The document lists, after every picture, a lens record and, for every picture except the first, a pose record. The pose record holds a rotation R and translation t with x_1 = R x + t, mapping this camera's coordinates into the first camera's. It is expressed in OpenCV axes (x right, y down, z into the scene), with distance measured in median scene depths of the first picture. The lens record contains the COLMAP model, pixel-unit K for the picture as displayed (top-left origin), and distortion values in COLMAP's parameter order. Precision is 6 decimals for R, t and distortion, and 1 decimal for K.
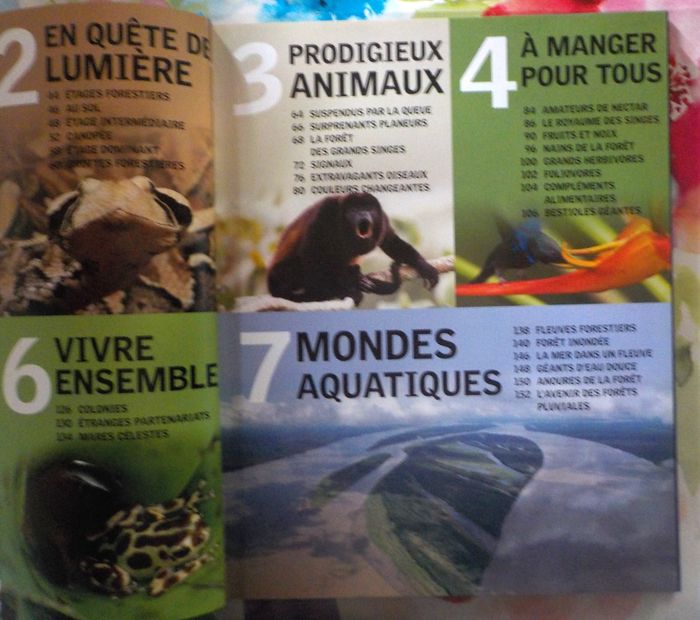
lens RADIAL K [[672.9, 0, 349.8], [0, 672.9, 303.0], [0, 0, 1]] dist [0.001609, 0.000000]
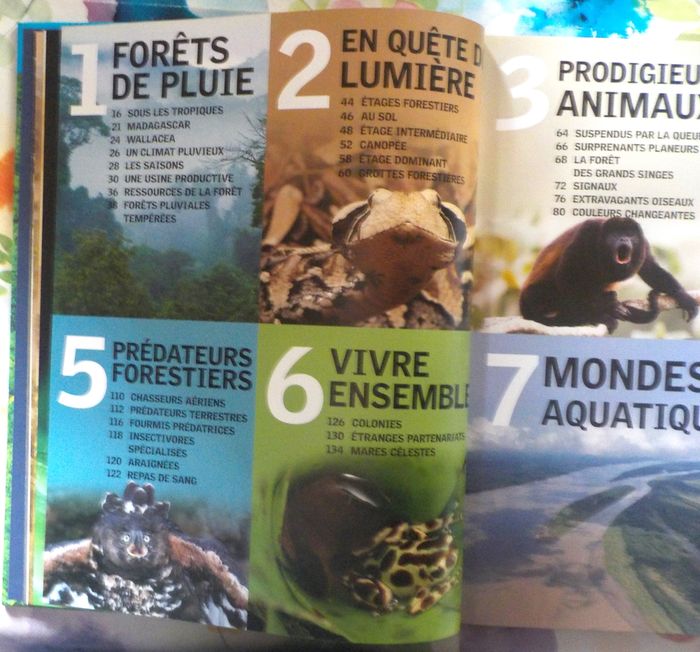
lens RADIAL K [[716.4, 0, 349.8], [0, 716.4, 332.6], [0, 0, 1]] dist [0.001850, 0.000000]
pose [[0.998213, 0.059157, -0.008420, -0.361483], [-0.059020, 0.998134, 0.015674, 0.009423], [0.009331, -0.015149, 0.999842, -0.042023]]
